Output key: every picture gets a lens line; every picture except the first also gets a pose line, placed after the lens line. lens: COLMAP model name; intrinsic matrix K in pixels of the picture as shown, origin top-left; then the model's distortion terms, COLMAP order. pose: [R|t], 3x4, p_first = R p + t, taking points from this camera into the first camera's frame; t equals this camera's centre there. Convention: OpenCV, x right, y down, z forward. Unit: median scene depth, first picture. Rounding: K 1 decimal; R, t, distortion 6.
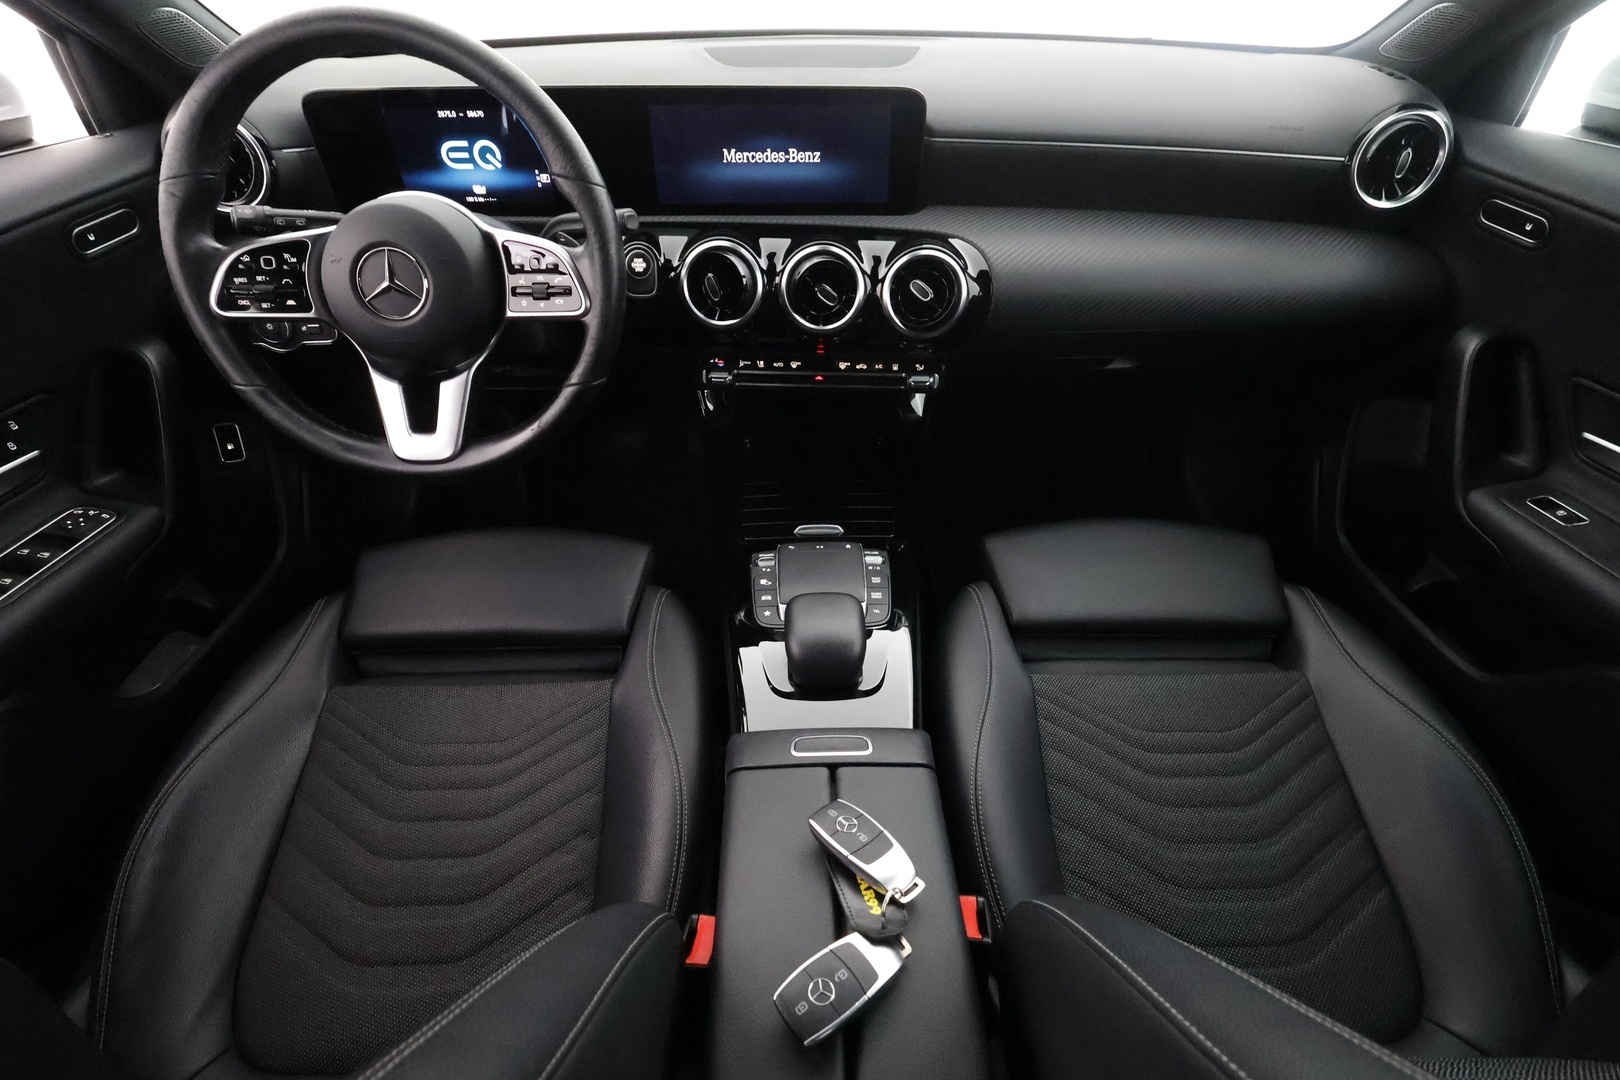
lens RADIAL K [[755.8, 0, 802.2], [0, 755.8, 547.0], [0, 0, 1]] dist [0.001131, 0.000416]
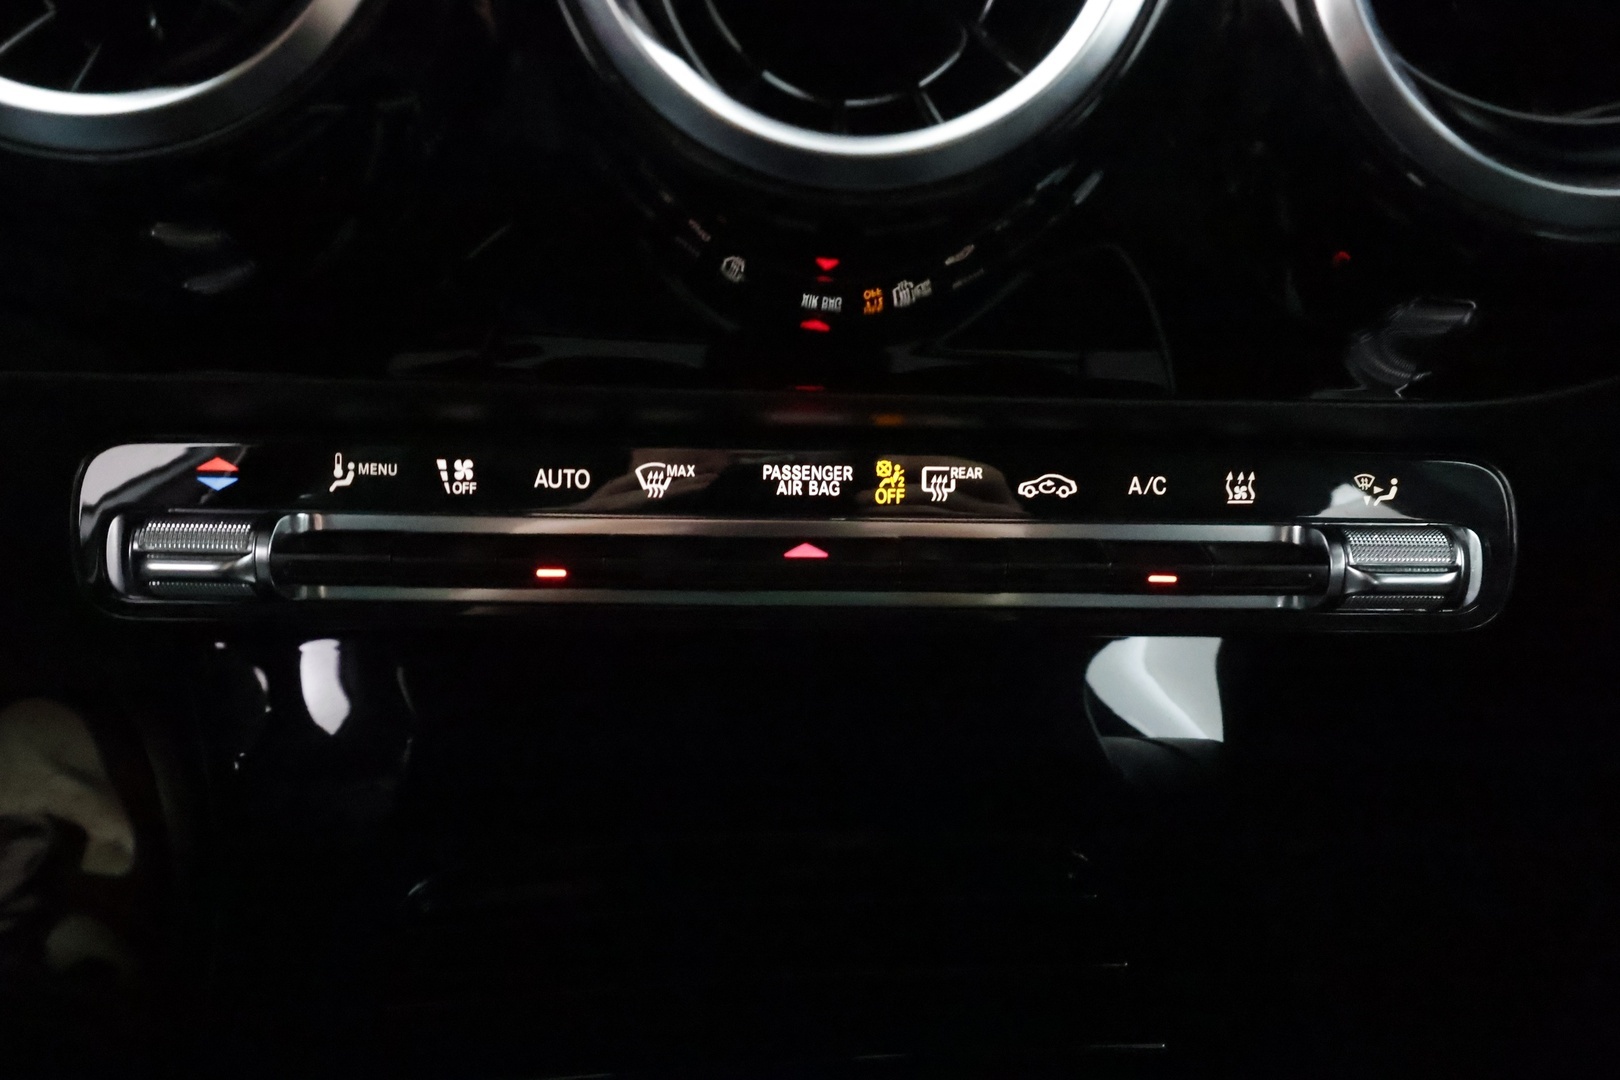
lens RADIAL K [[1283.5, 0, 799.8], [0, 1283.5, 540.0], [0, 0, 1]] dist [0.001110, 0.000233]
pose [[0.995514, -0.004072, 0.094522, -0.006693], [0.031467, 0.956447, -0.290207, -0.160592], [-0.089223, 0.291879, 0.952284, 0.815074]]
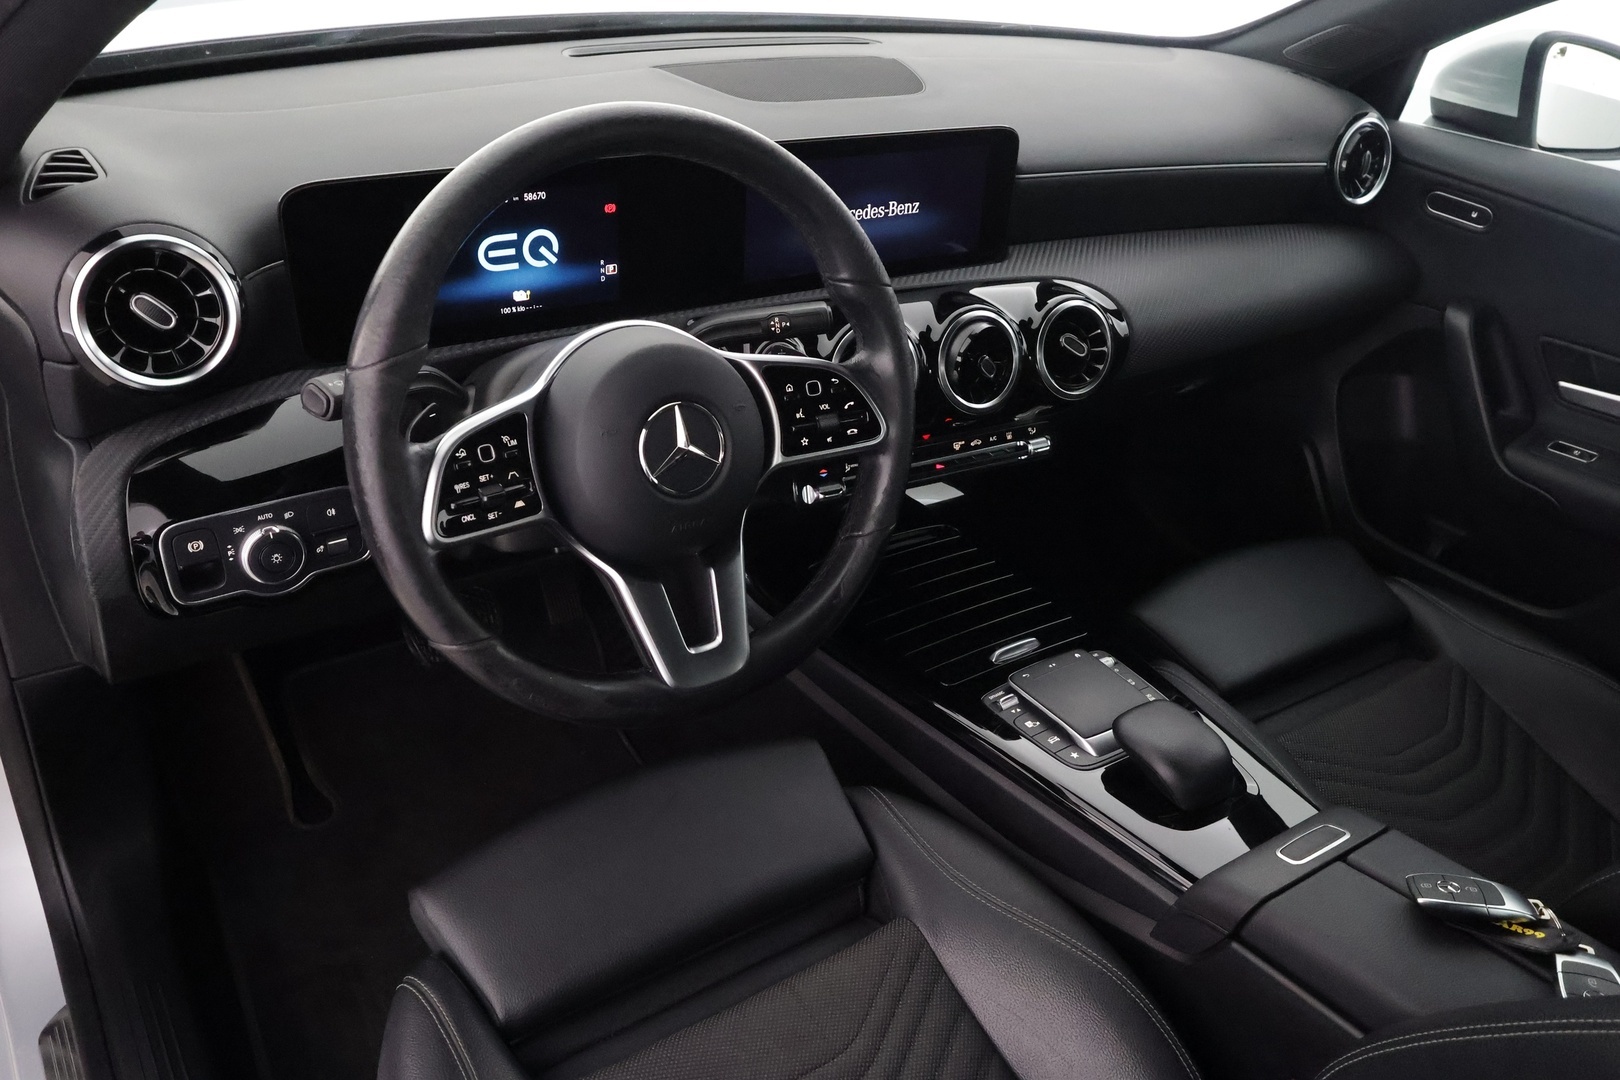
lens RADIAL K [[1286.9, 0, 812.7], [0, 1286.9, 552.8], [0, 0, 1]] dist [0.003779, 0.005795]
pose [[0.832062, -0.225435, 0.506805, -0.879498], [0.282738, 0.958450, -0.037859, -0.138374], [-0.477213, 0.174794, 0.861229, -0.084412]]
